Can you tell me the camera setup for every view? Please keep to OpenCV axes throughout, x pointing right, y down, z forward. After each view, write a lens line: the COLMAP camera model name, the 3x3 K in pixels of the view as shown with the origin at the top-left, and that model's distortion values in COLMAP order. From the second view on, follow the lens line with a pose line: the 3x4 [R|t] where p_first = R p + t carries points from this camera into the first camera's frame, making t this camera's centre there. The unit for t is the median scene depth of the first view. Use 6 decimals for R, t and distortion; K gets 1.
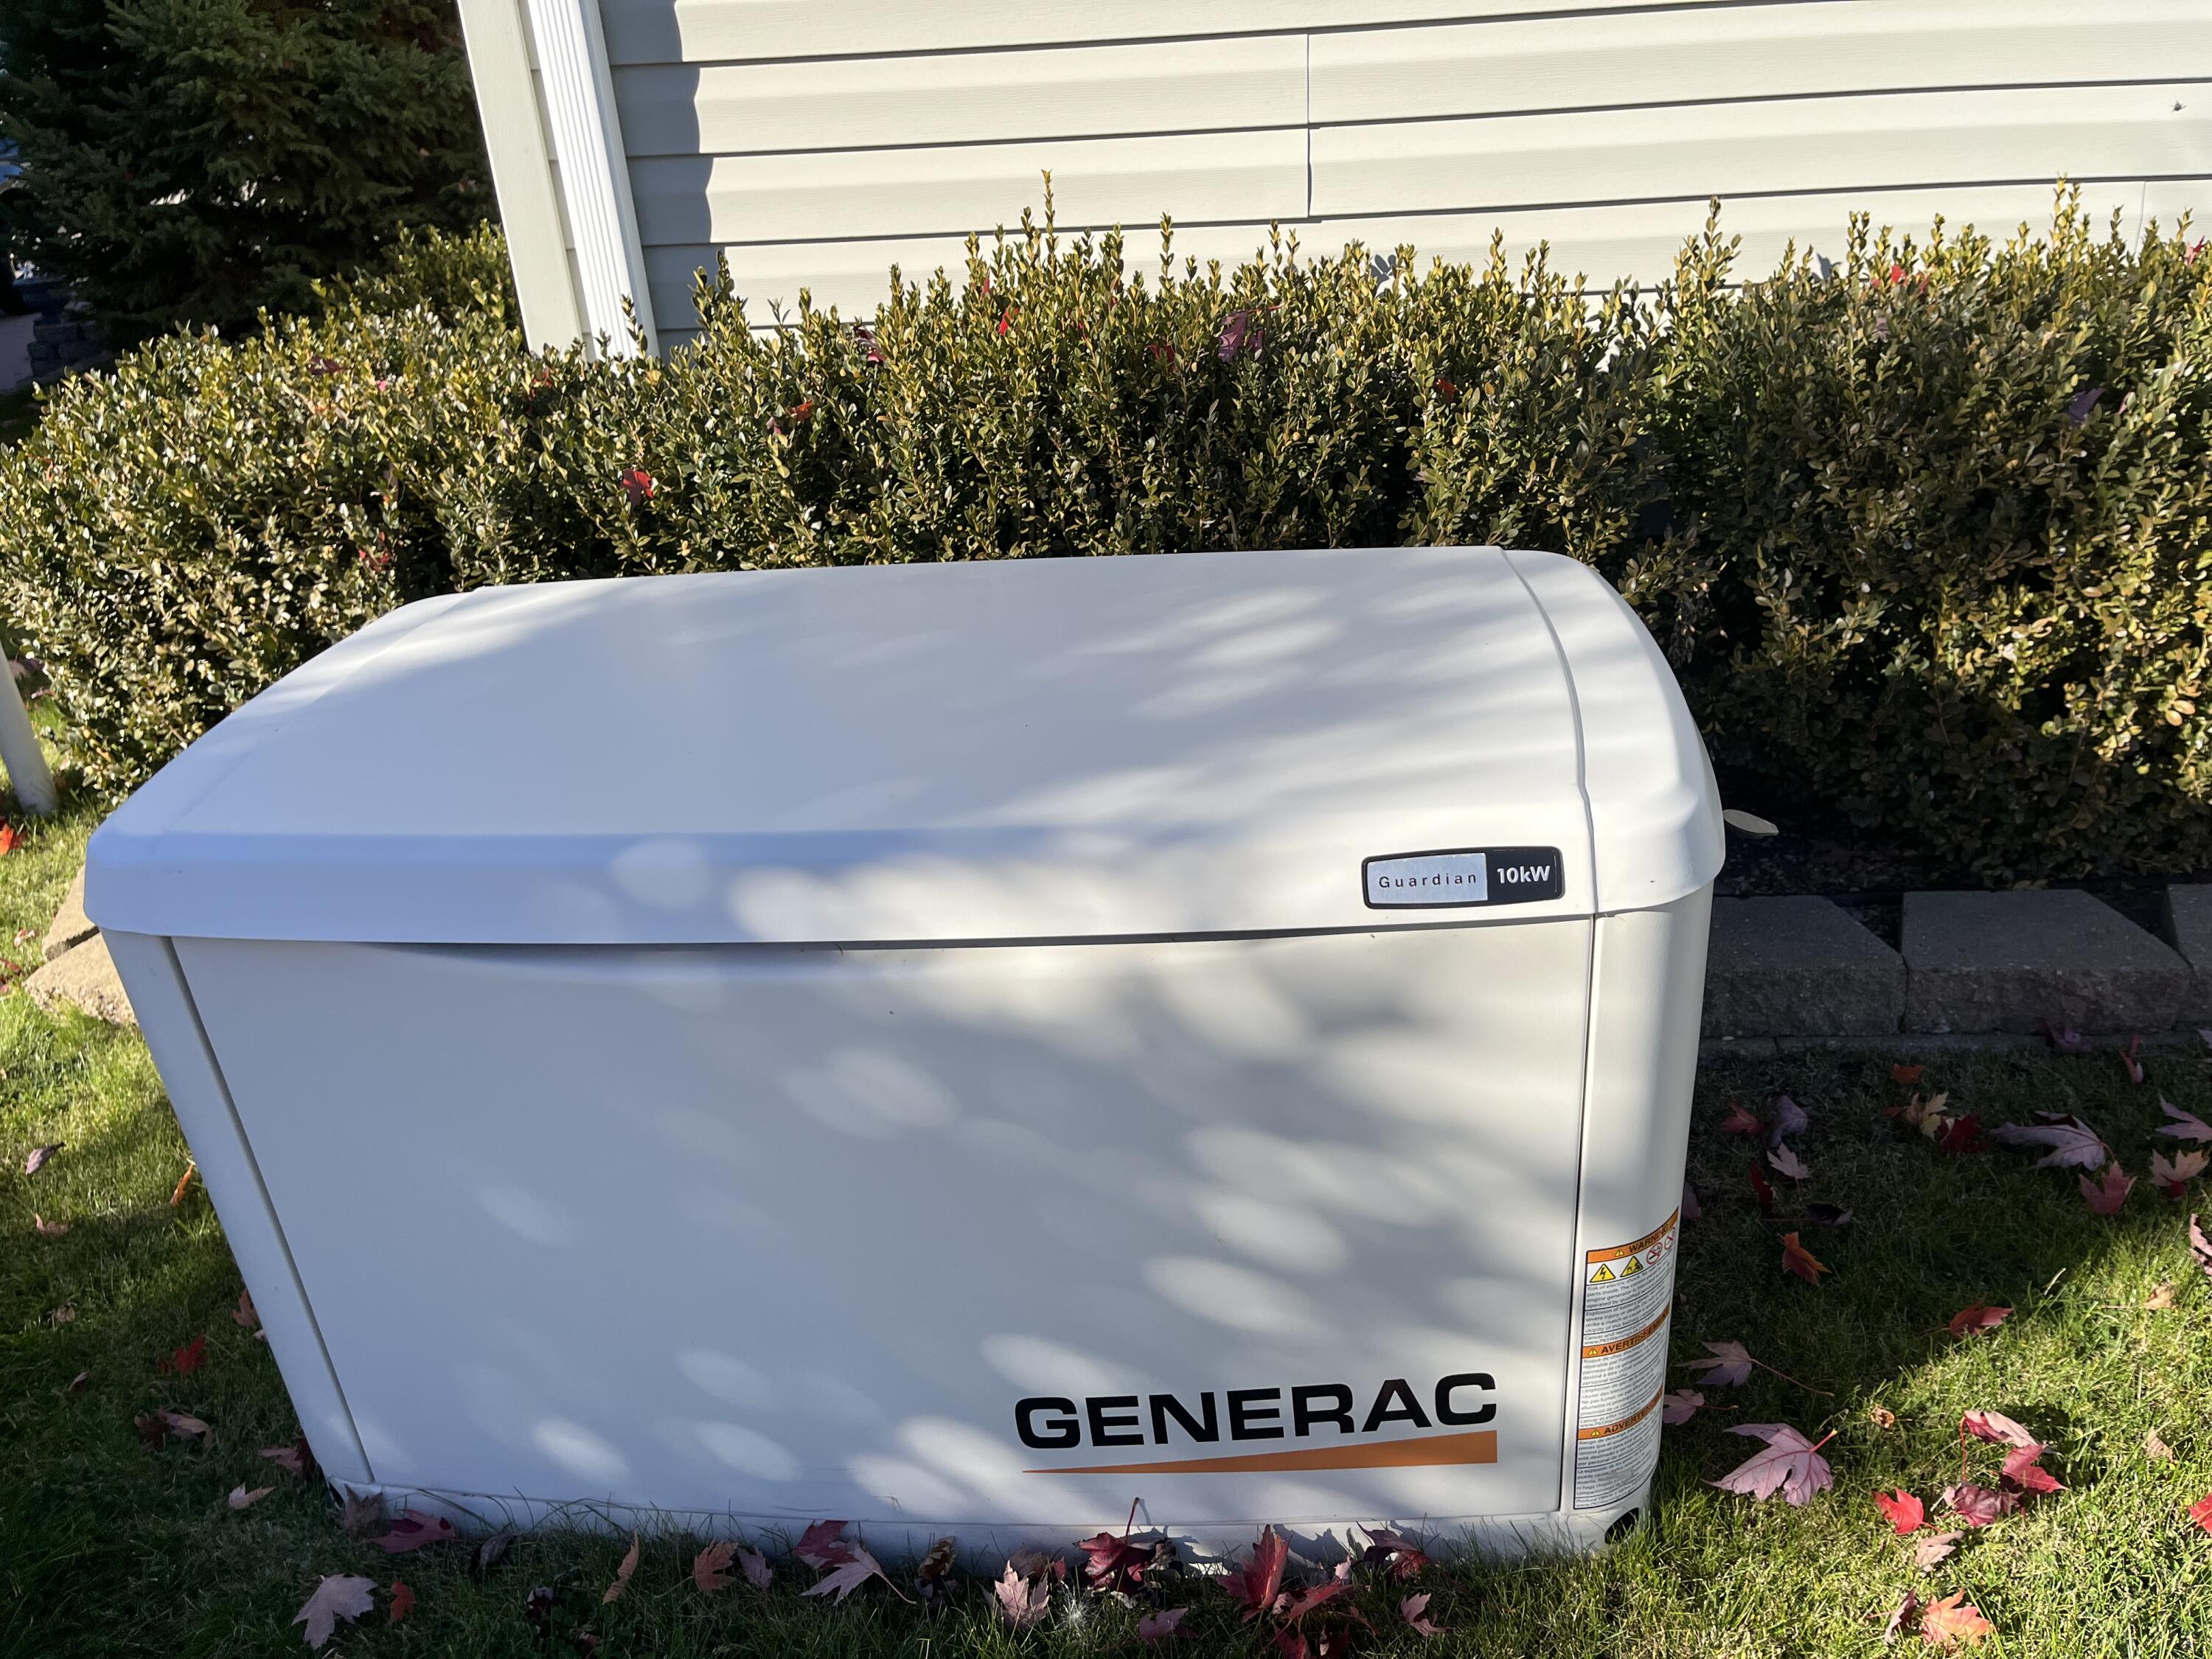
lens RADIAL K [[1686.4, 0, 1106.9], [0, 1686.4, 824.9], [0, 0, 1]] dist [0.101946, -0.131082]
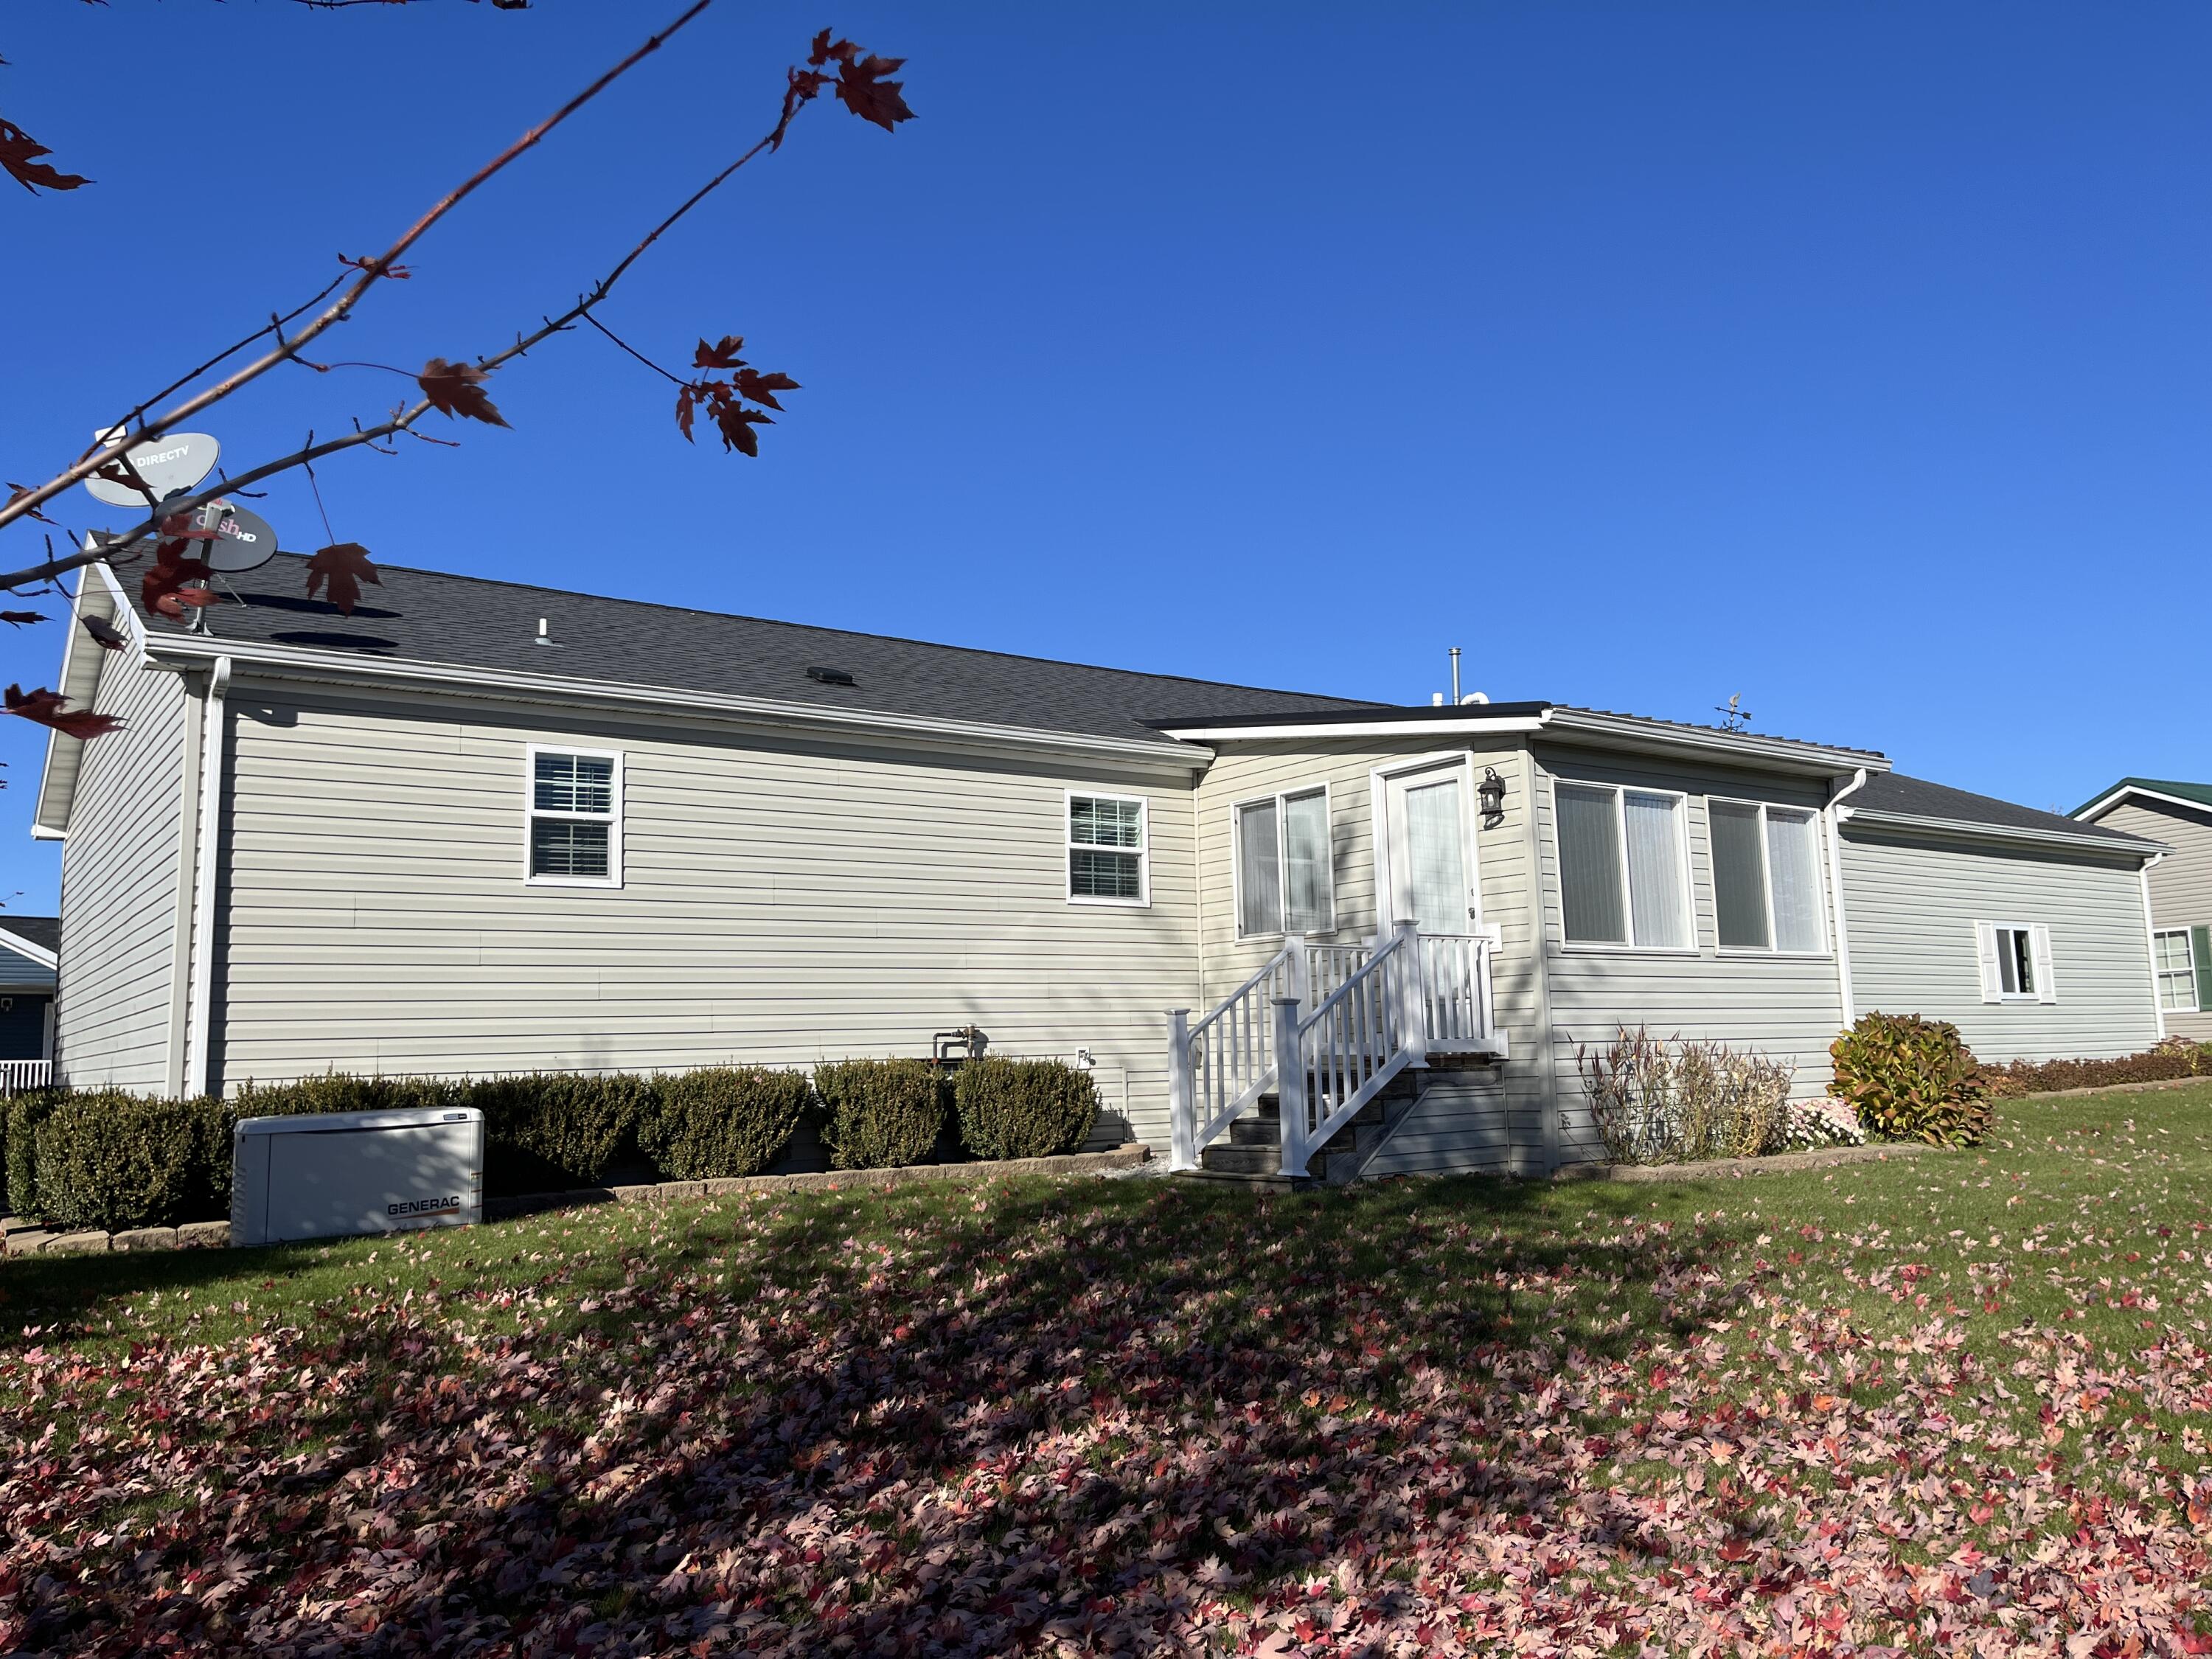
lens RADIAL K [[1686.4, 0, 1106.9], [0, 1686.4, 824.9], [0, 0, 1]] dist [0.101946, -0.131082]
pose [[0.756602, 0.105103, 0.645374, -2.505914], [0.291799, 0.828994, -0.477097, 3.236179], [-0.585155, 0.549292, 0.596550, -5.720415]]
